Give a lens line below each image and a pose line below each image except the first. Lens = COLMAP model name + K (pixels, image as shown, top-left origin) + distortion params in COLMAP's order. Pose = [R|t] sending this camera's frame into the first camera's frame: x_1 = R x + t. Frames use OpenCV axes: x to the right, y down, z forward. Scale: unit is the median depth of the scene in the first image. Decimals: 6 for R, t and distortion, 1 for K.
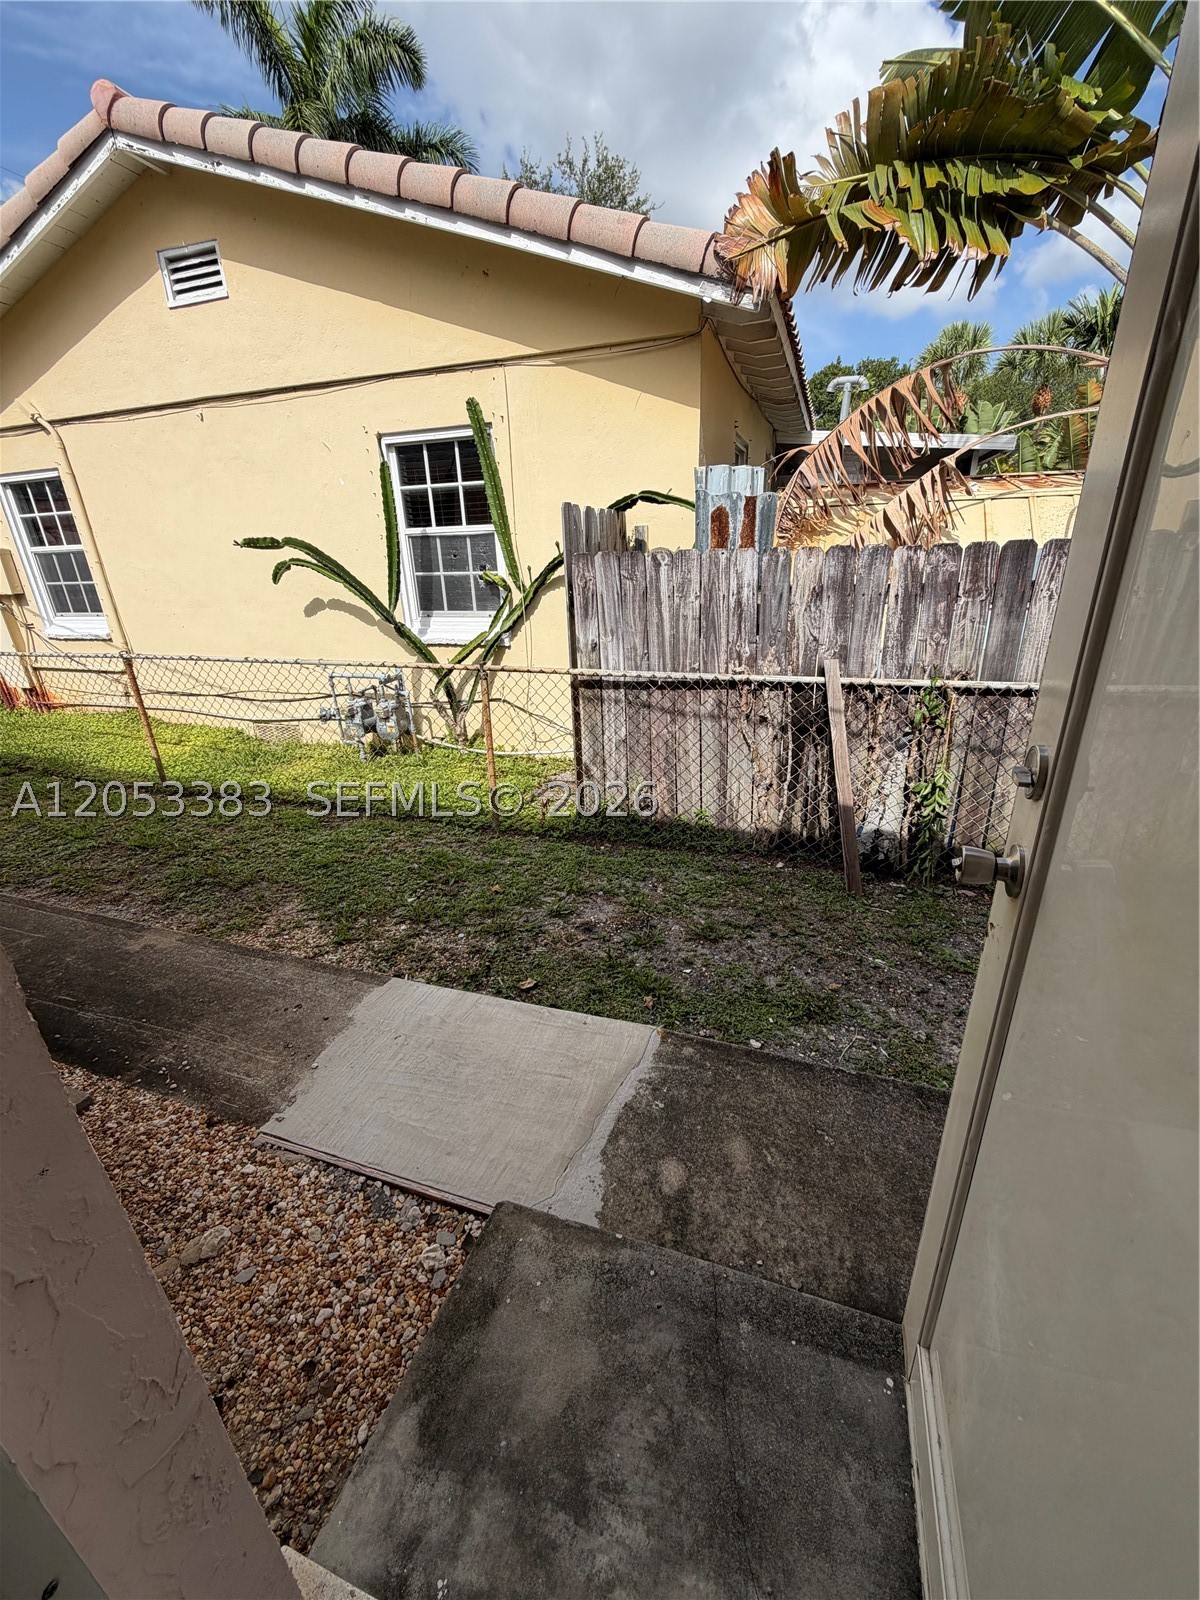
lens RADIAL K [[637.7, 0, 600.0], [0, 637.7, 800.0], [0, 0, 1]] dist [0.000065, 0.000158]
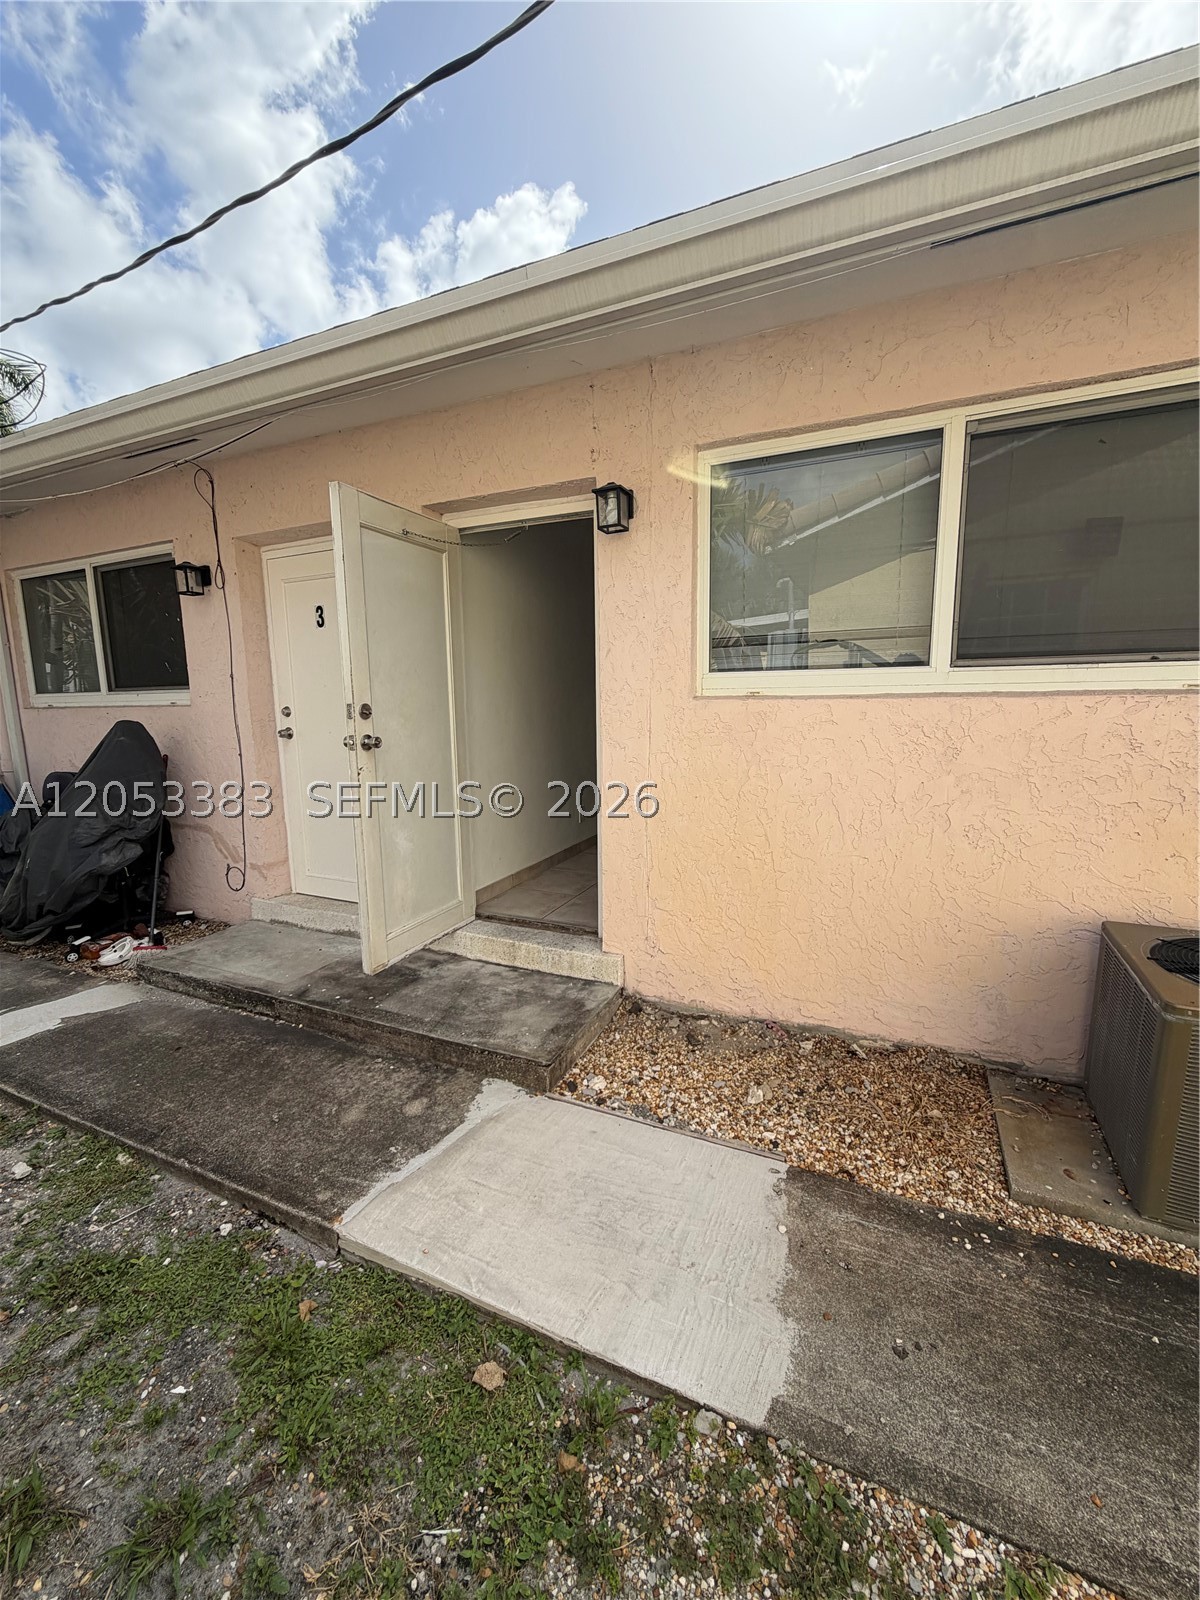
lens RADIAL K [[637.7, 0, 600.0], [0, 637.7, 800.0], [0, 0, 1]] dist [0.000065, 0.000158]
pose [[-0.995149, 0.024901, 0.095176, -0.341081], [0.069626, 0.861746, 0.502540, -0.486512], [-0.069504, 0.506729, -0.859299, 1.548253]]
